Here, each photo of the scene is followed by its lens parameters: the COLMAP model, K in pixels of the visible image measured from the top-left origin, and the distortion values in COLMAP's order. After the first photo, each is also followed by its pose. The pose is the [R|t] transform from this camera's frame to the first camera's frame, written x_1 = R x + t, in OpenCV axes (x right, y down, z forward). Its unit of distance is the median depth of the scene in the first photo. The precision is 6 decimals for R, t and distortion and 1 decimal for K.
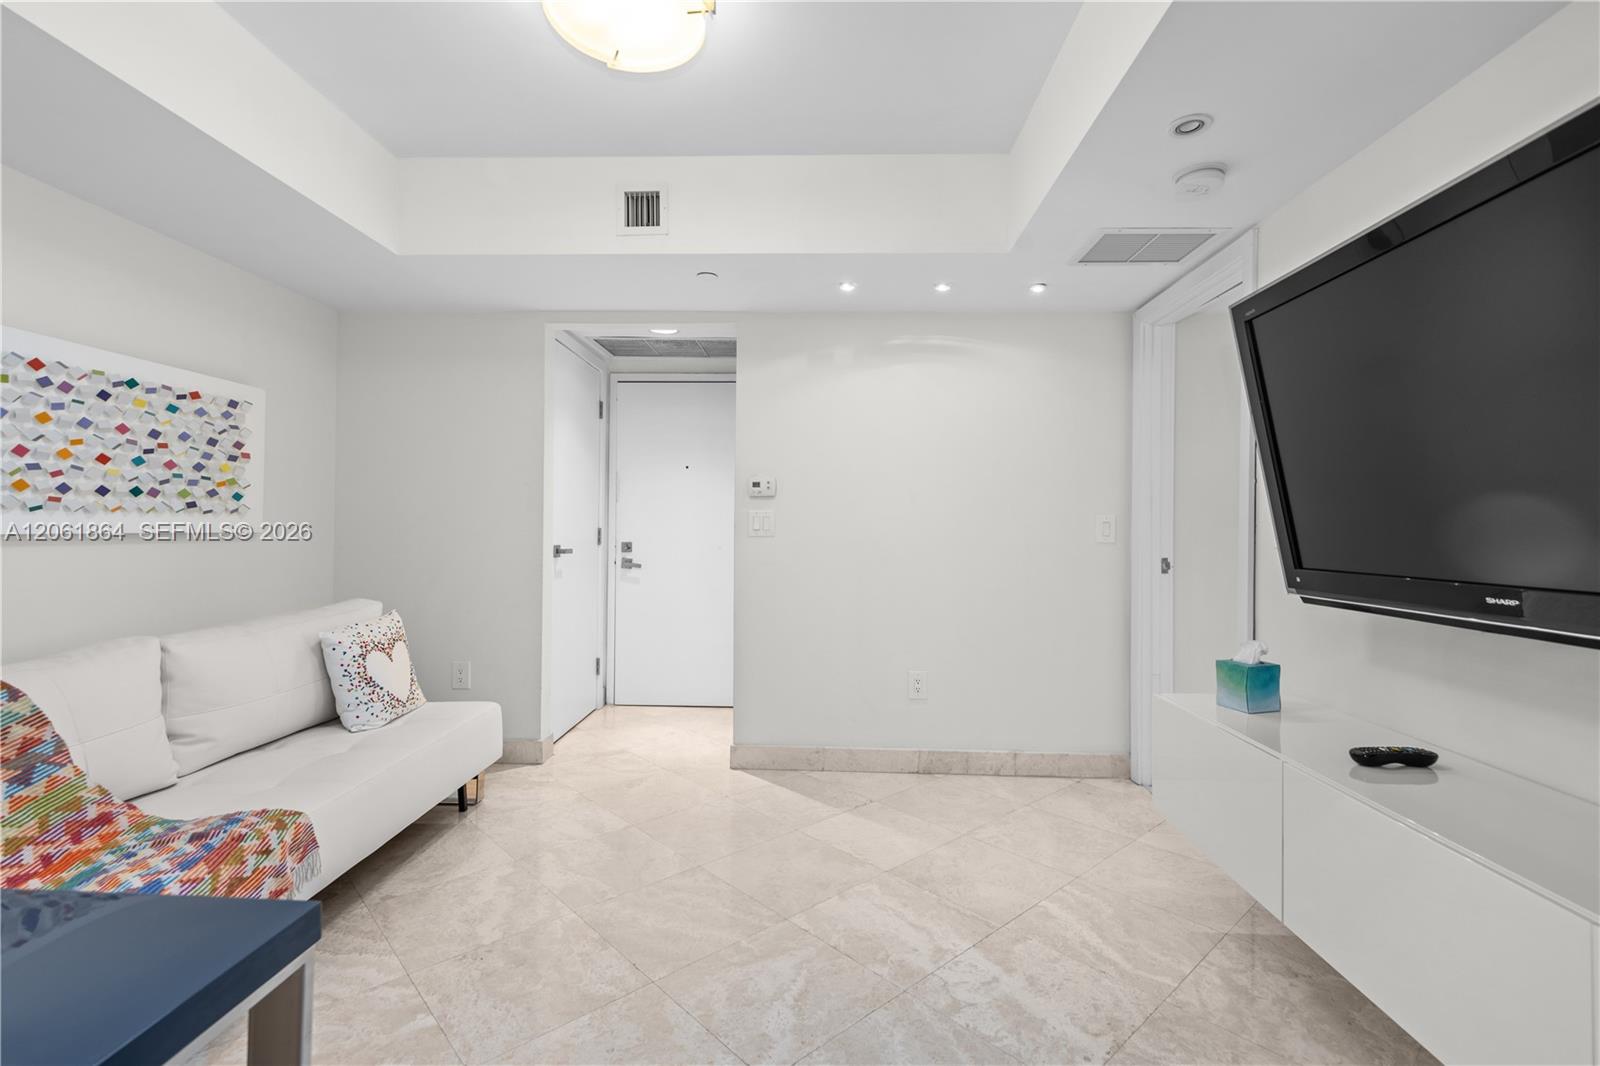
lens RADIAL K [[737.4, 0, 804.3], [0, 737.4, 528.0], [0, 0, 1]] dist [0.008296, 0.000377]
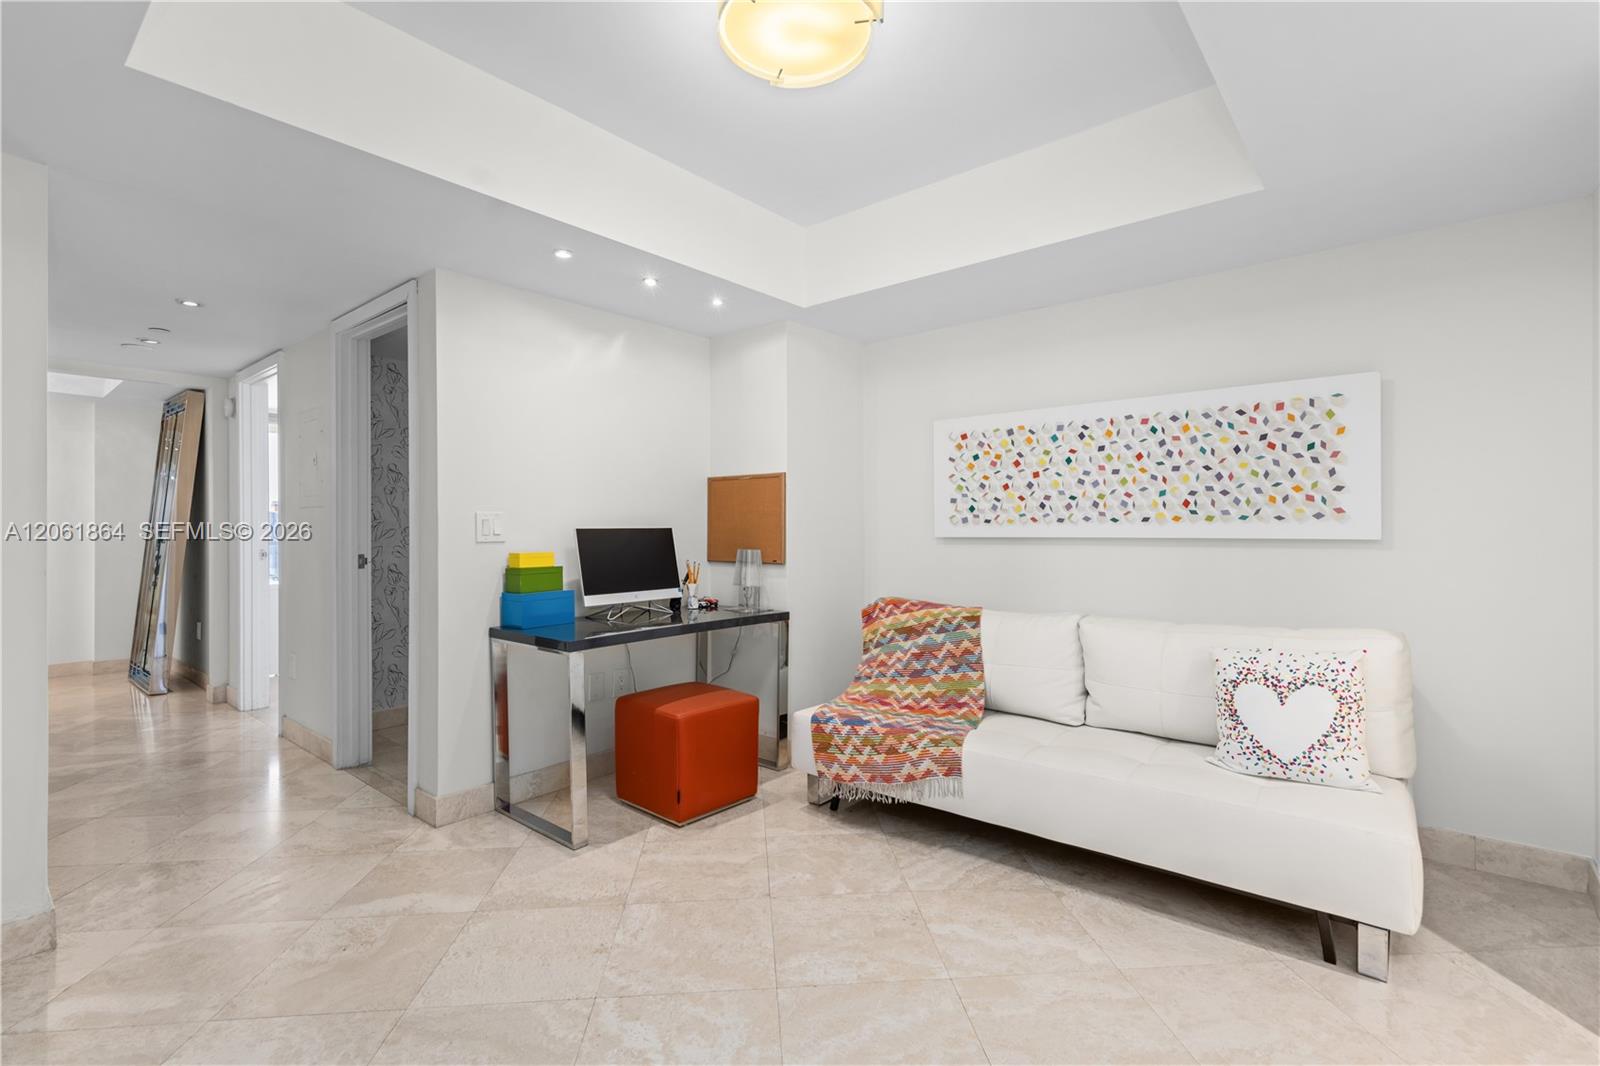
lens RADIAL K [[737.4, 0, 810.0], [0, 737.4, 531.6], [0, 0, 1]] dist [0.008296, 0.000377]
pose [[-0.621243, -0.003257, -0.783611, 0.525610], [-0.002585, 0.999994, -0.002107, 0.000409], [0.783613, 0.000717, -0.621248, 1.576850]]
